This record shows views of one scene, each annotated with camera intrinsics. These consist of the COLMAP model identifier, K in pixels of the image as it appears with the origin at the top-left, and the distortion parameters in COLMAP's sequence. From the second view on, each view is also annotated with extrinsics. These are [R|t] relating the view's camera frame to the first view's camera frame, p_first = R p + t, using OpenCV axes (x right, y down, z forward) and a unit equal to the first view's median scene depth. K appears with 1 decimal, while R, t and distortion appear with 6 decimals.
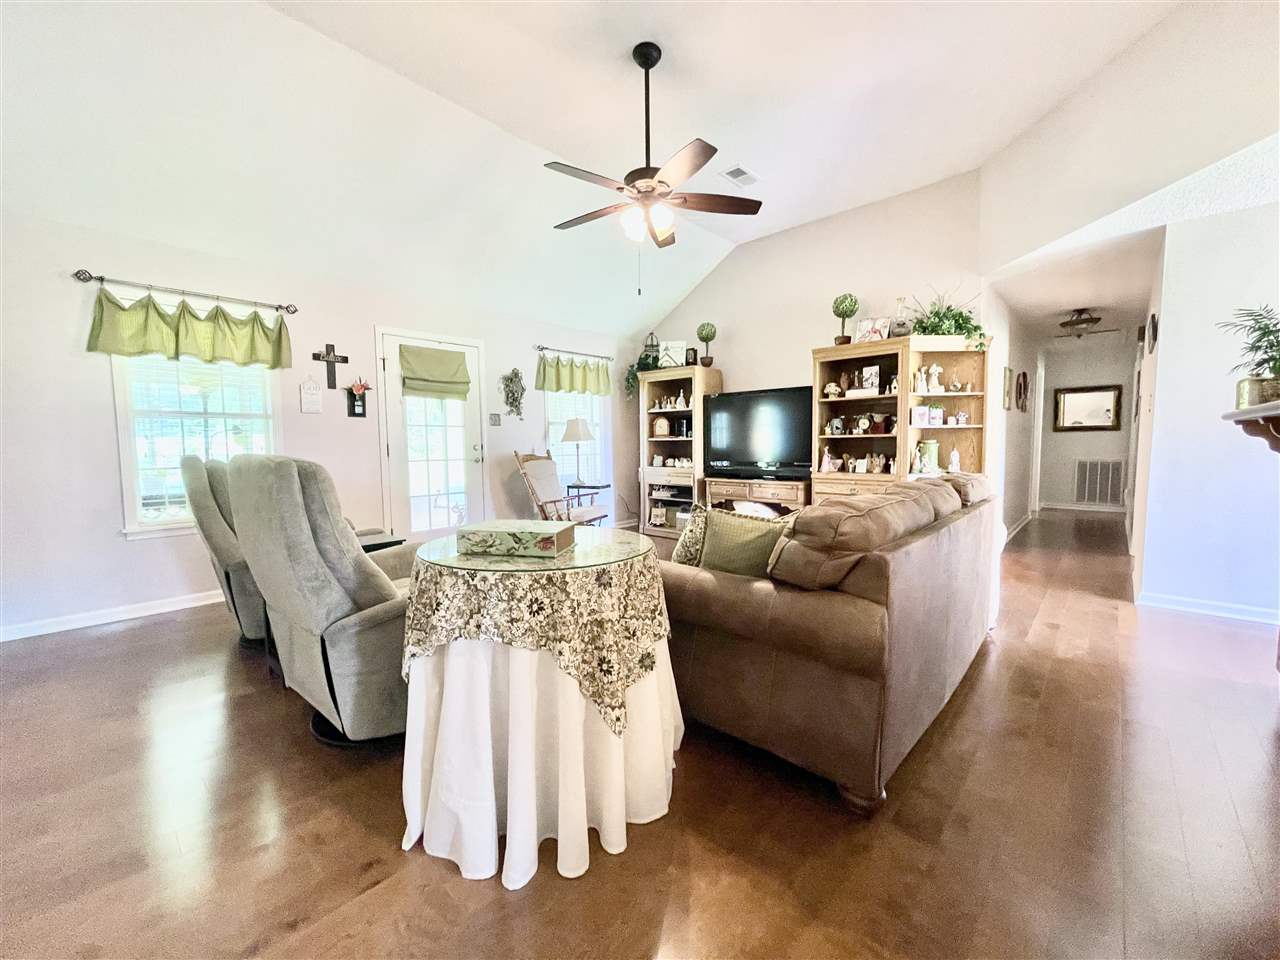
lens RADIAL K [[526.0, 0, 635.1], [0, 526.0, 472.1], [0, 0, 1]] dist [0.000315, 0.001904]
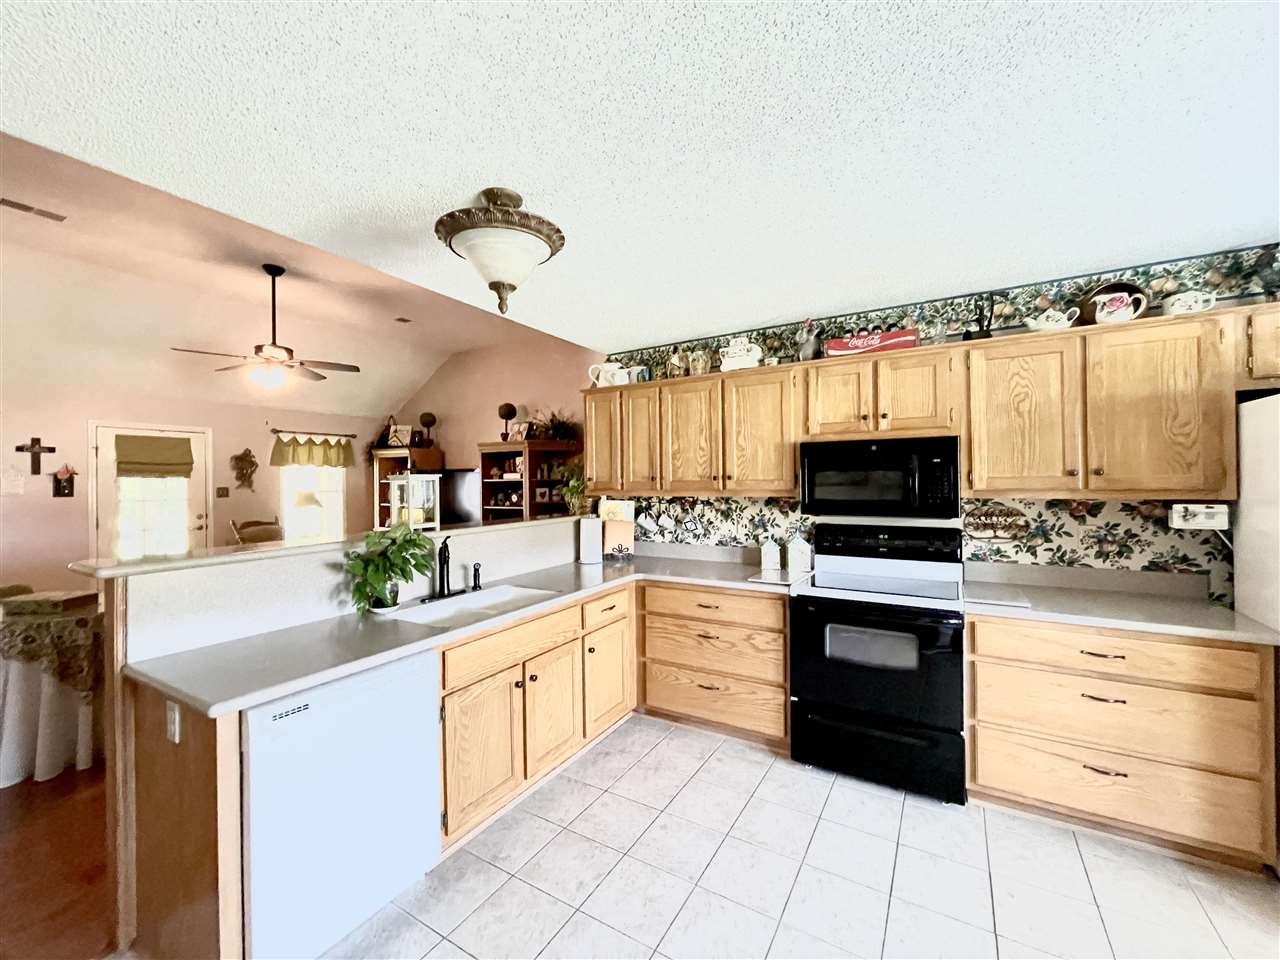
lens RADIAL K [[526.0, 0, 633.8], [0, 526.0, 475.2], [0, 0, 1]] dist [0.000315, 0.001904]
pose [[0.978688, 0.003090, 0.205331, 0.452809], [0.010991, 0.997665, -0.067400, -0.055688], [-0.205060, 0.068221, 0.976369, -0.400429]]
